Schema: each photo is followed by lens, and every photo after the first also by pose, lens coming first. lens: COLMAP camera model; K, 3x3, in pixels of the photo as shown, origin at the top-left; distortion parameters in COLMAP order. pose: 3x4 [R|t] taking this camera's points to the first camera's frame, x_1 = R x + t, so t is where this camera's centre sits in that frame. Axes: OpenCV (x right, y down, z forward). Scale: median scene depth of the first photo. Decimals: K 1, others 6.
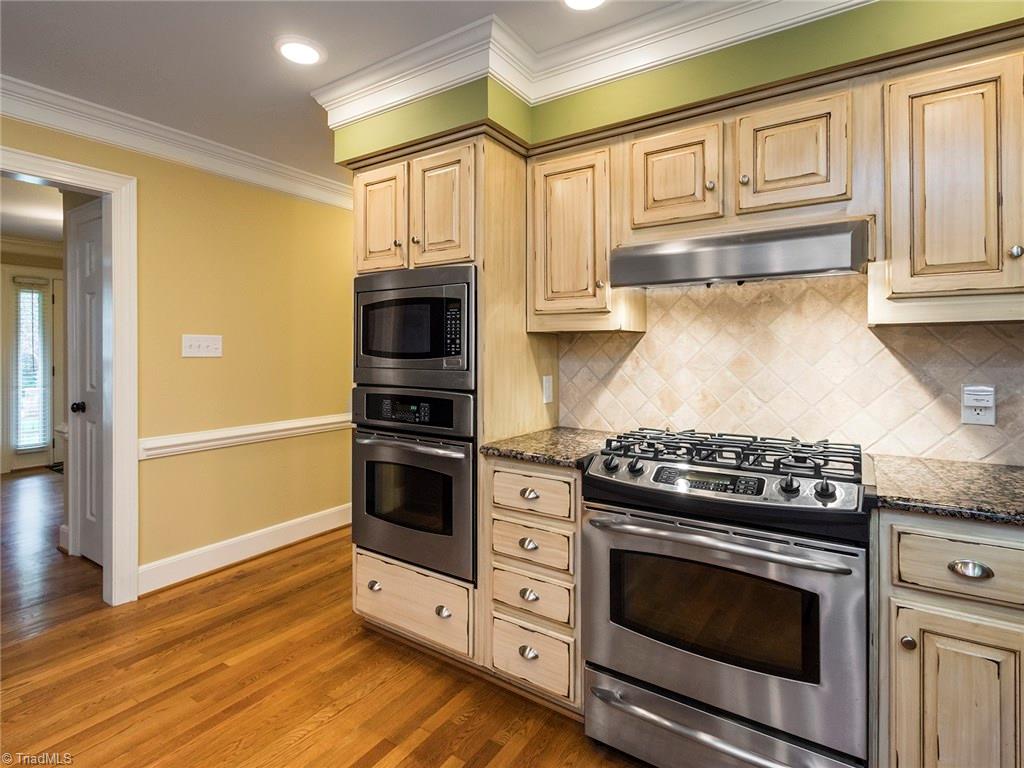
lens RADIAL K [[525.4, 0, 486.7], [0, 525.4, 351.2], [0, 0, 1]] dist [-0.001571, 0.002240]
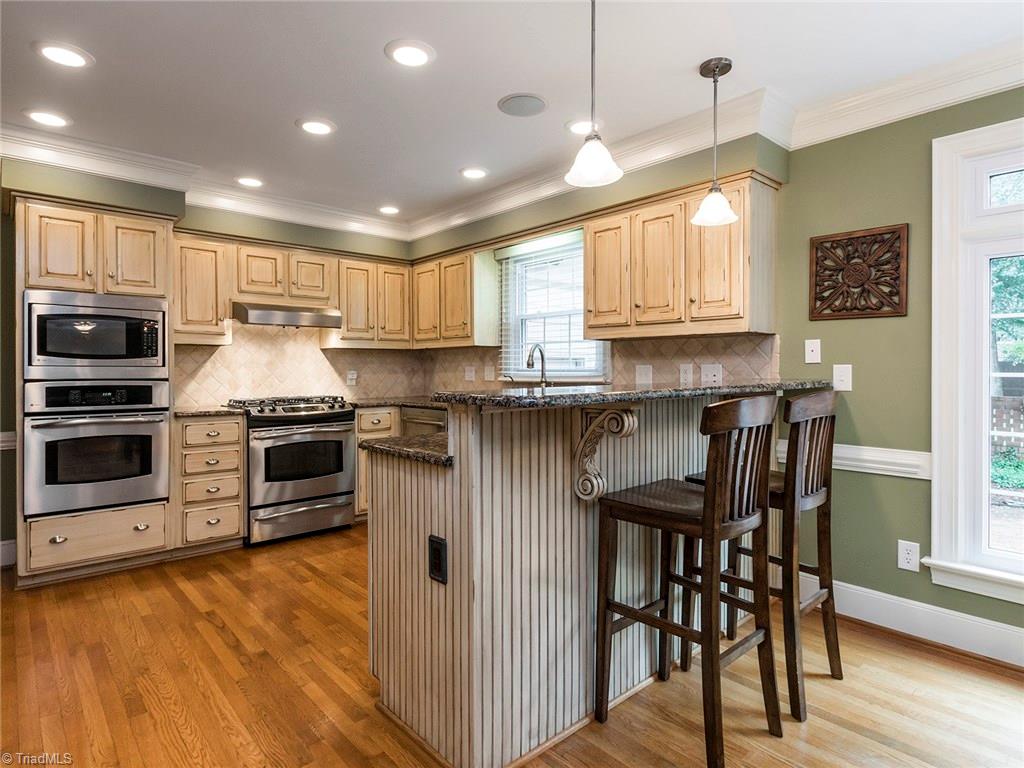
lens RADIAL K [[582.8, 0, 503.3], [0, 582.8, 377.4], [0, 0, 1]] dist [-0.005804, -0.002698]
pose [[0.255504, -0.011721, 0.966737, -1.489991], [0.003002, 0.999931, 0.011330, 0.053187], [-0.966803, 0.000007, 0.255521, -0.448233]]
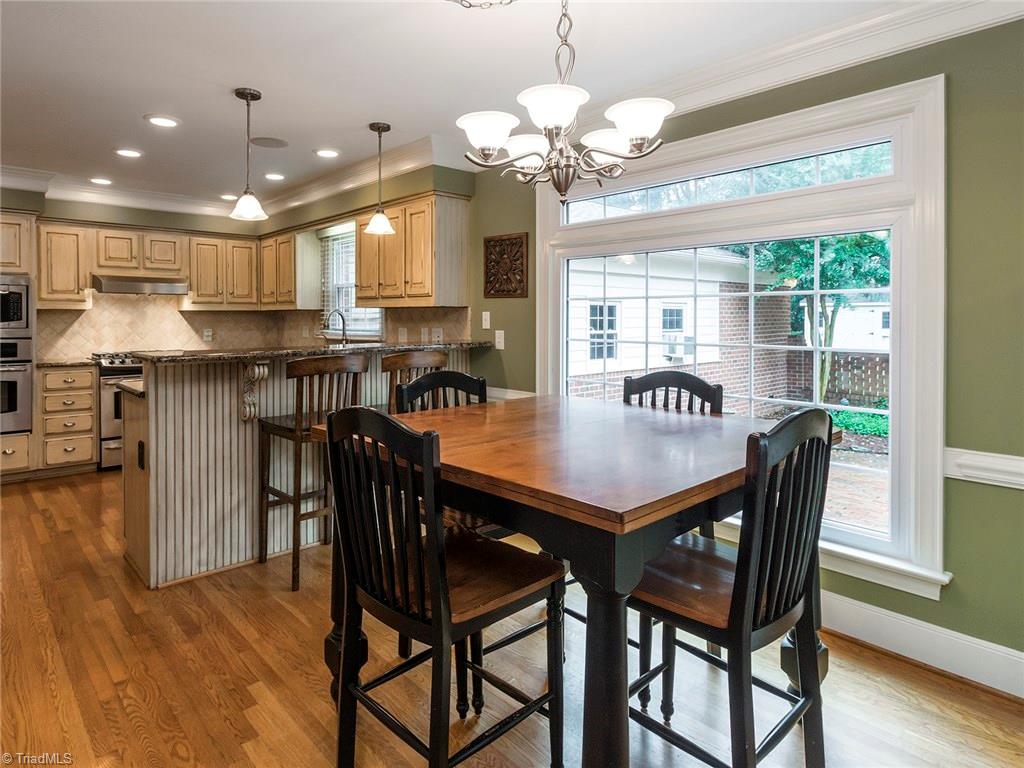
lens RADIAL K [[582.8, 0, 477.1], [0, 582.8, 329.6], [0, 0, 1]] dist [-0.005804, -0.002698]
pose [[0.233439, -0.015760, 0.972244, -1.836130], [0.000620, 0.999871, 0.016059, 0.008246], [-0.972371, -0.003146, 0.233418, -1.239699]]
